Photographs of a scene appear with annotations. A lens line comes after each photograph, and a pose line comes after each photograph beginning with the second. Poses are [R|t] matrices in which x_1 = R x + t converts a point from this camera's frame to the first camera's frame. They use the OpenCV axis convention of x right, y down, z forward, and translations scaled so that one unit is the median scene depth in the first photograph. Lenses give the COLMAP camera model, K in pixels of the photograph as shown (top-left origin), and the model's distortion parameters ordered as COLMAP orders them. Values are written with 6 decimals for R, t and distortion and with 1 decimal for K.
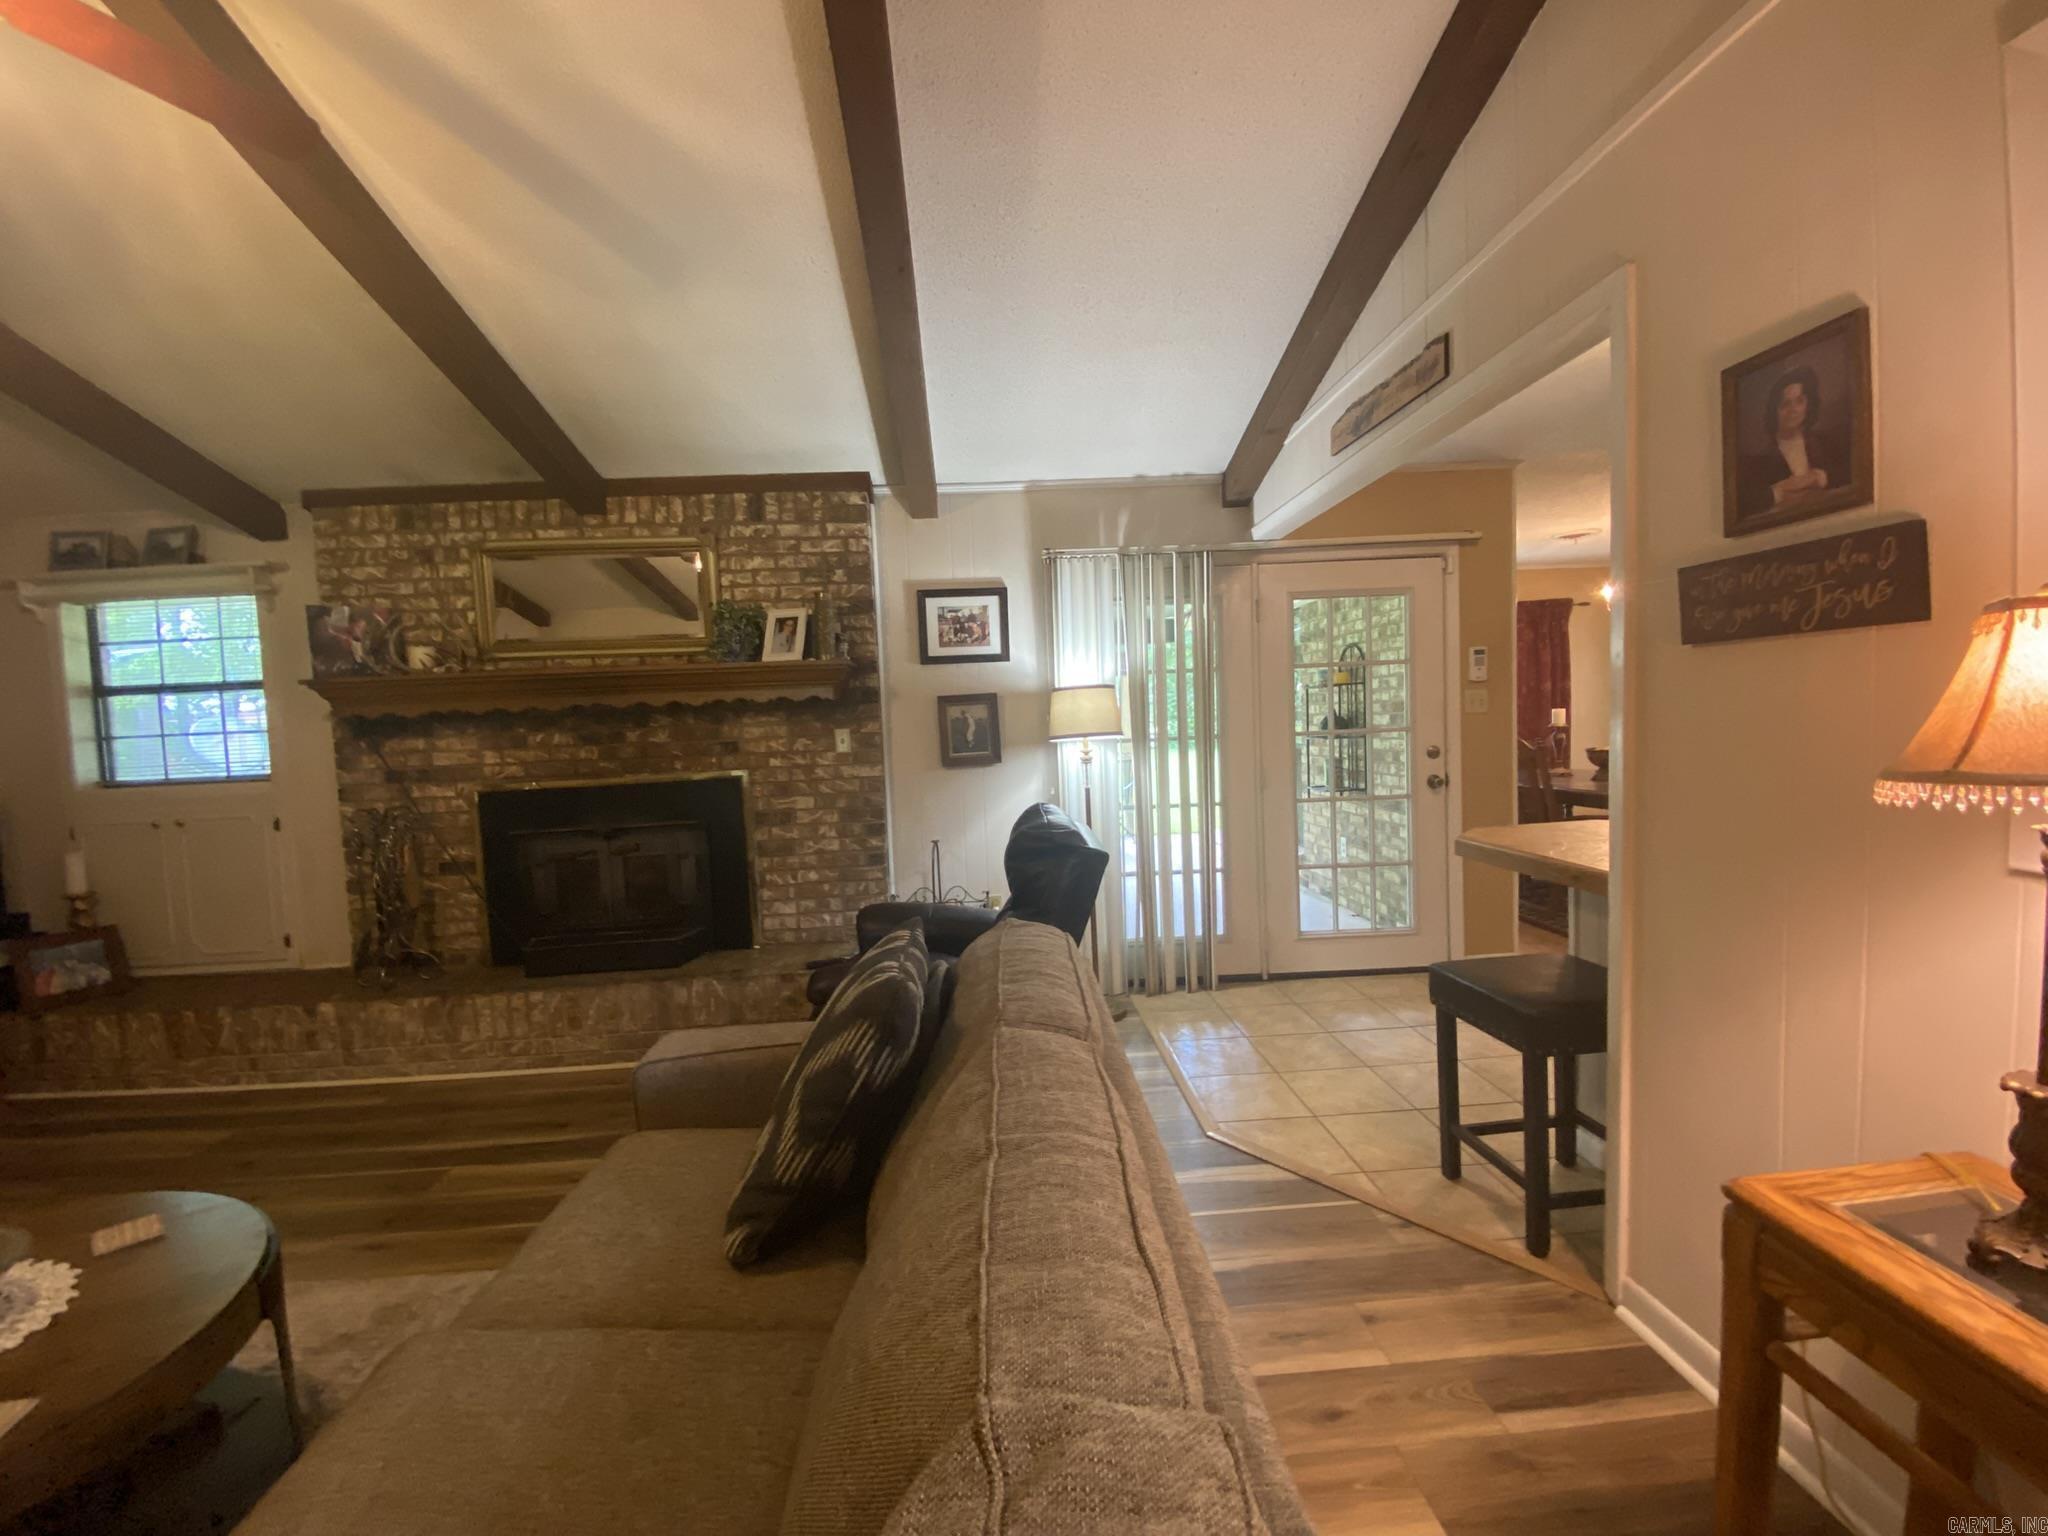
lens RADIAL K [[837.5, 0, 1035.5], [0, 837.5, 769.4], [0, 0, 1]] dist [0.006601, -0.014577]
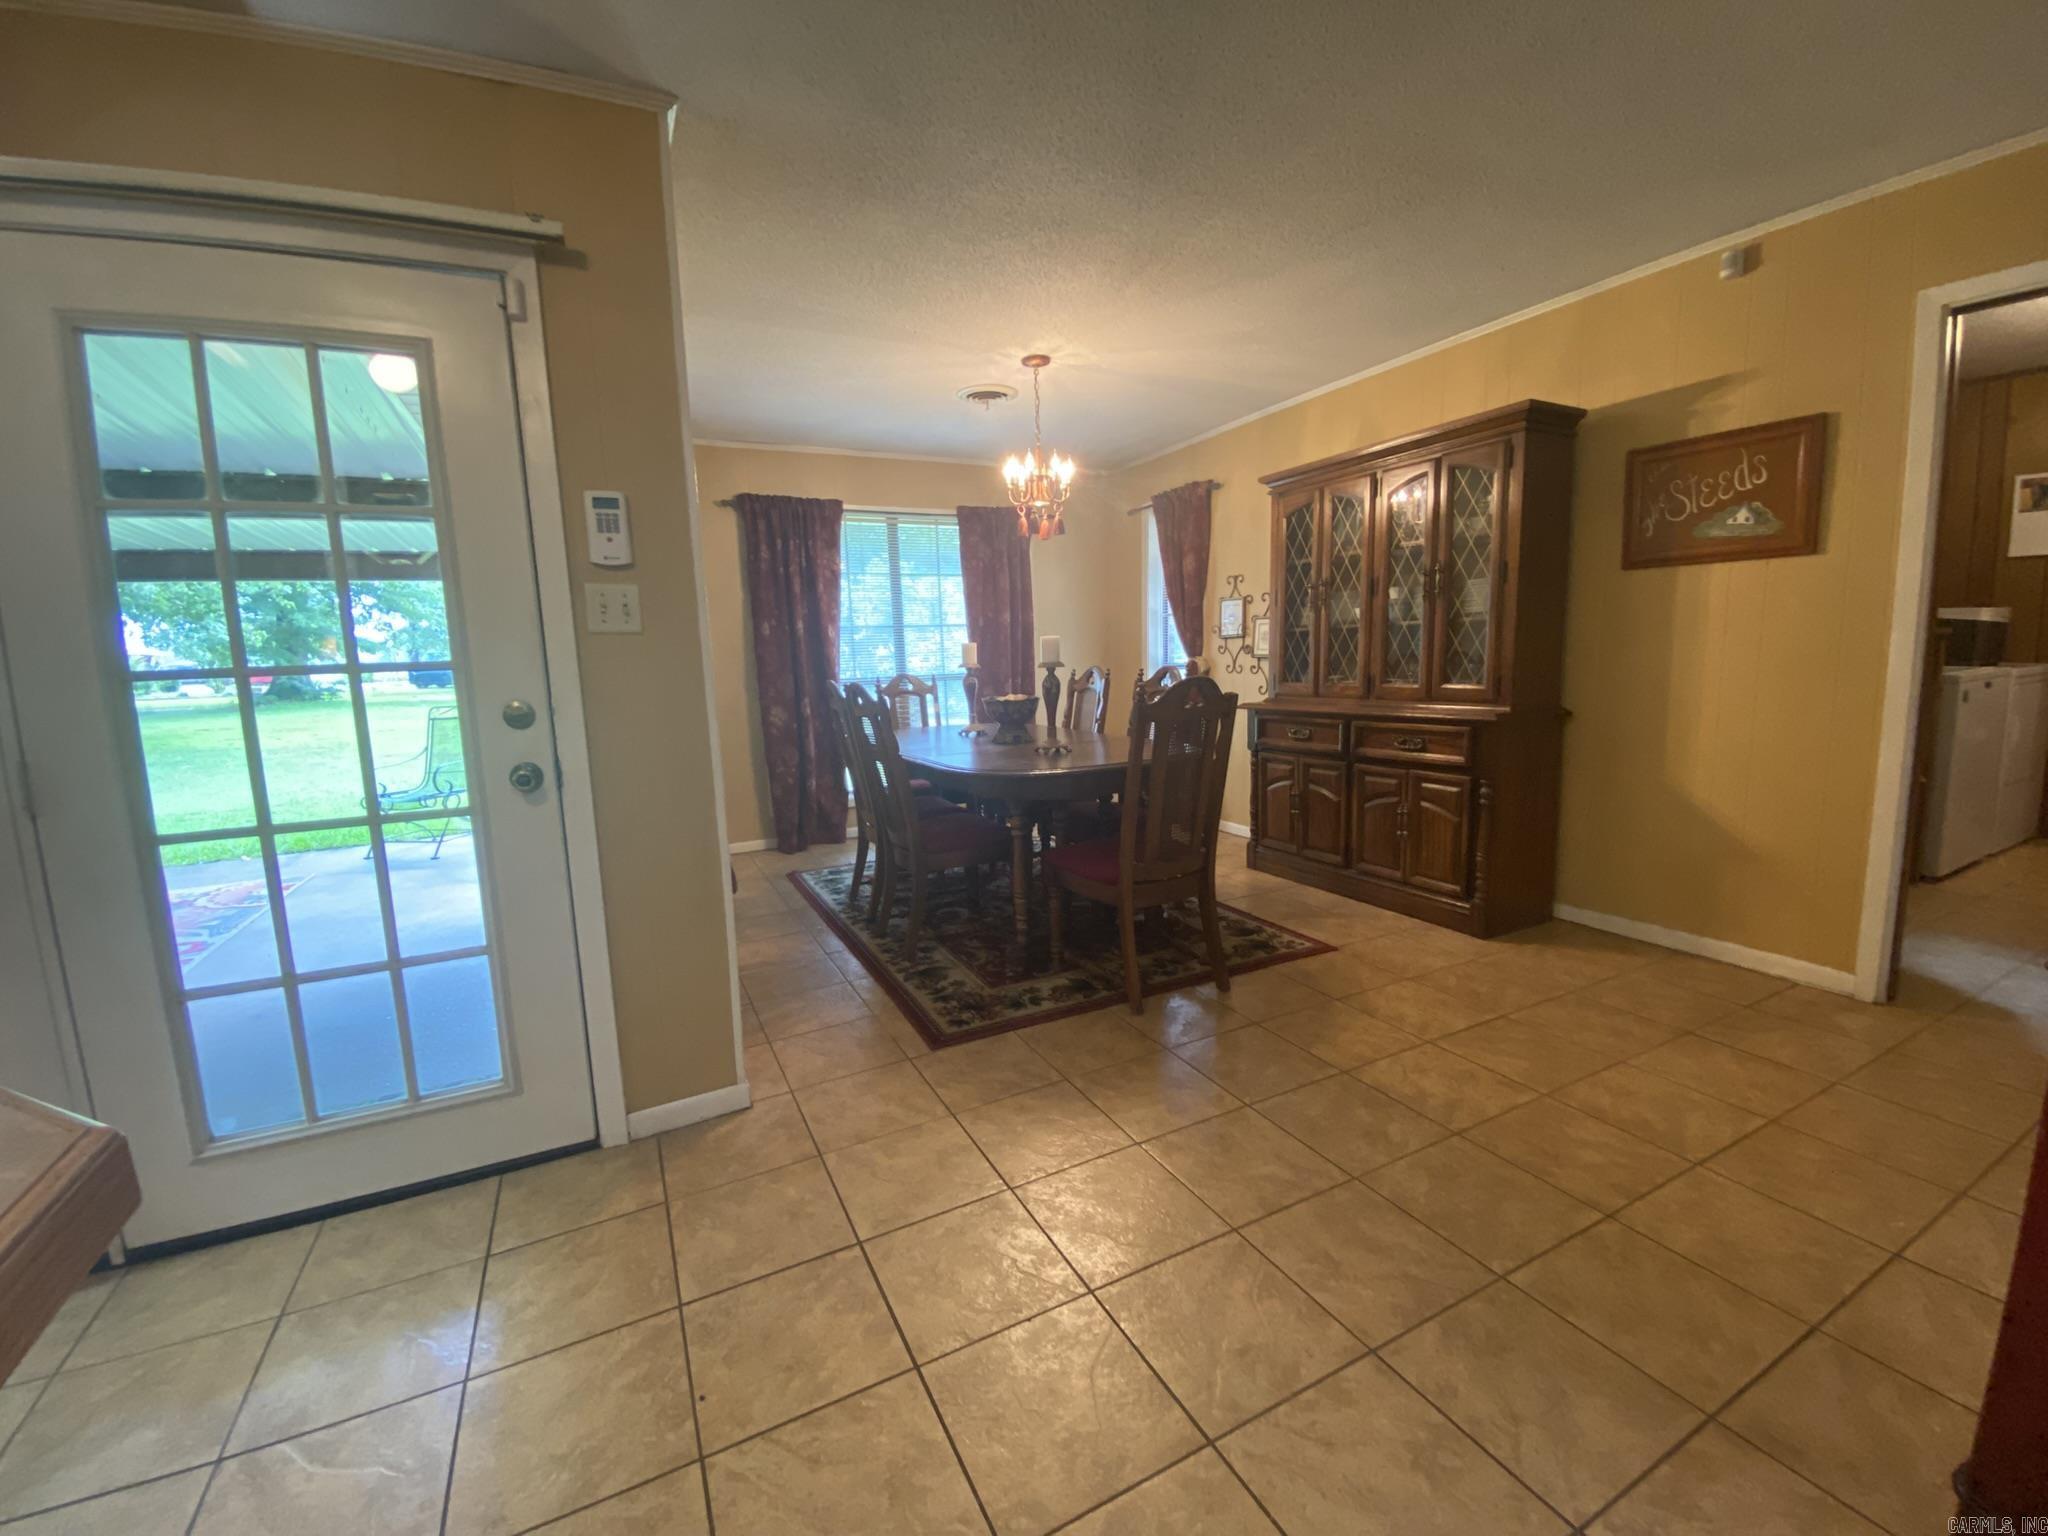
lens RADIAL K [[837.5, 0, 1014.9], [0, 837.5, 779.3], [0, 0, 1]] dist [0.006601, -0.014577]
pose [[0.921704, -0.037389, 0.386087, 0.632531], [0.006886, 0.996764, 0.080086, -0.023271], [-0.387832, -0.071157, 0.918979, 0.529317]]
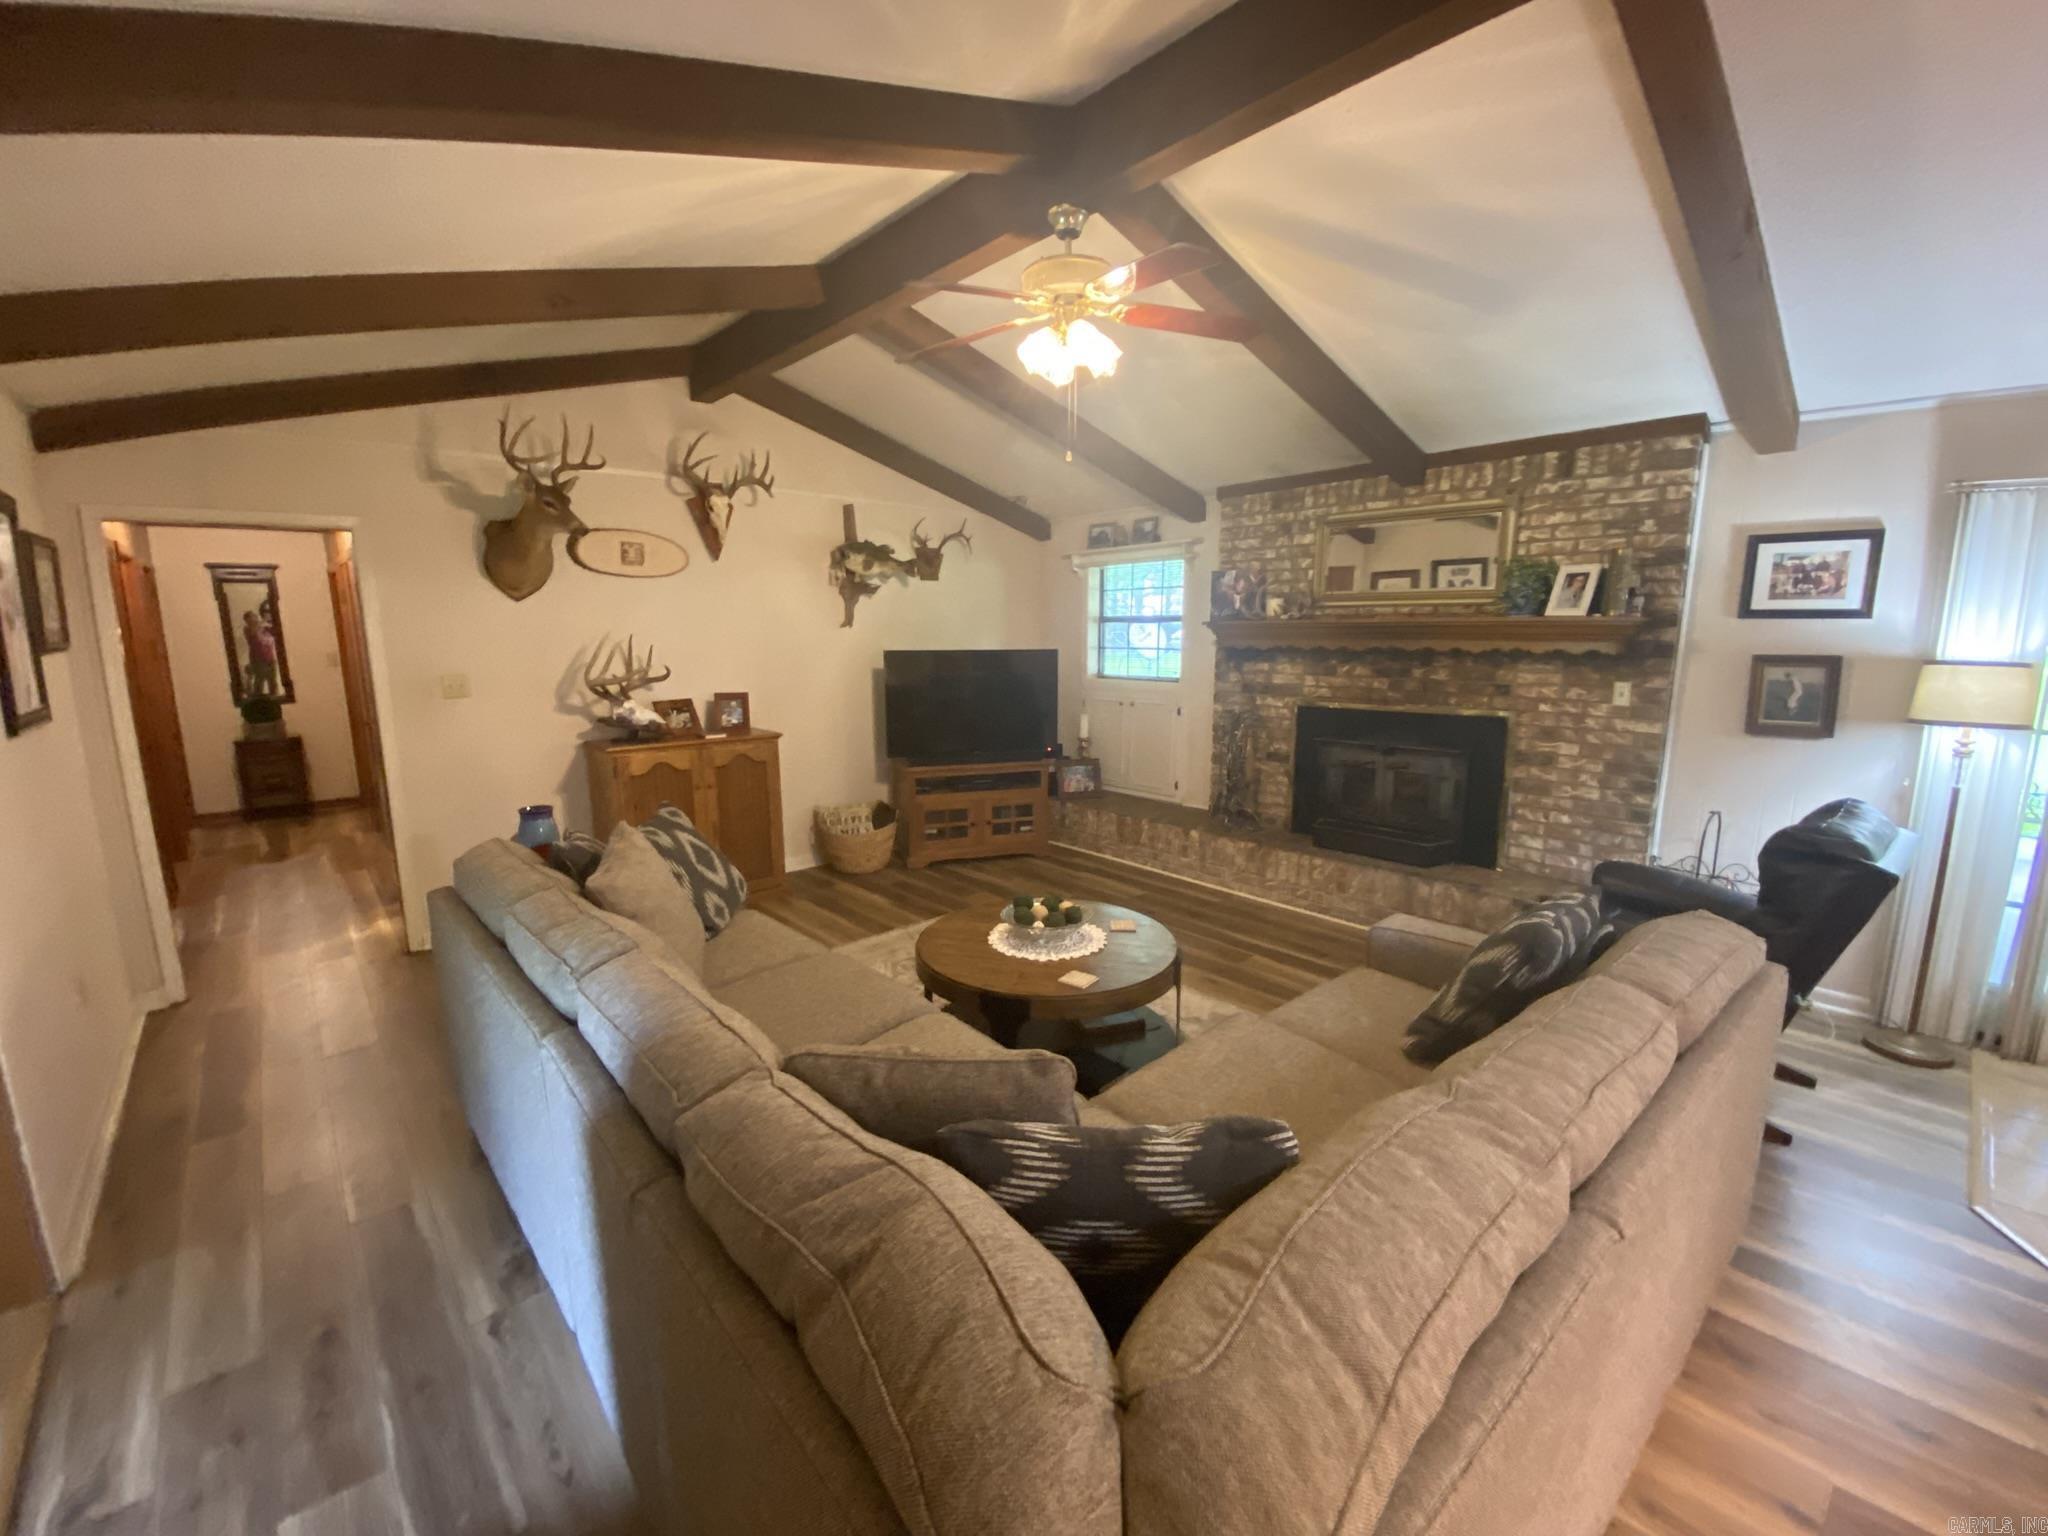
lens RADIAL K [[837.5, 0, 1007.8], [0, 837.5, 771.3], [0, 0, 1]] dist [0.006601, -0.014577]
pose [[0.609966, 0.177059, -0.772394, 0.119958], [-0.068748, 0.982867, 0.171016, -0.068582], [0.789440, -0.051214, 0.611687, -0.215838]]
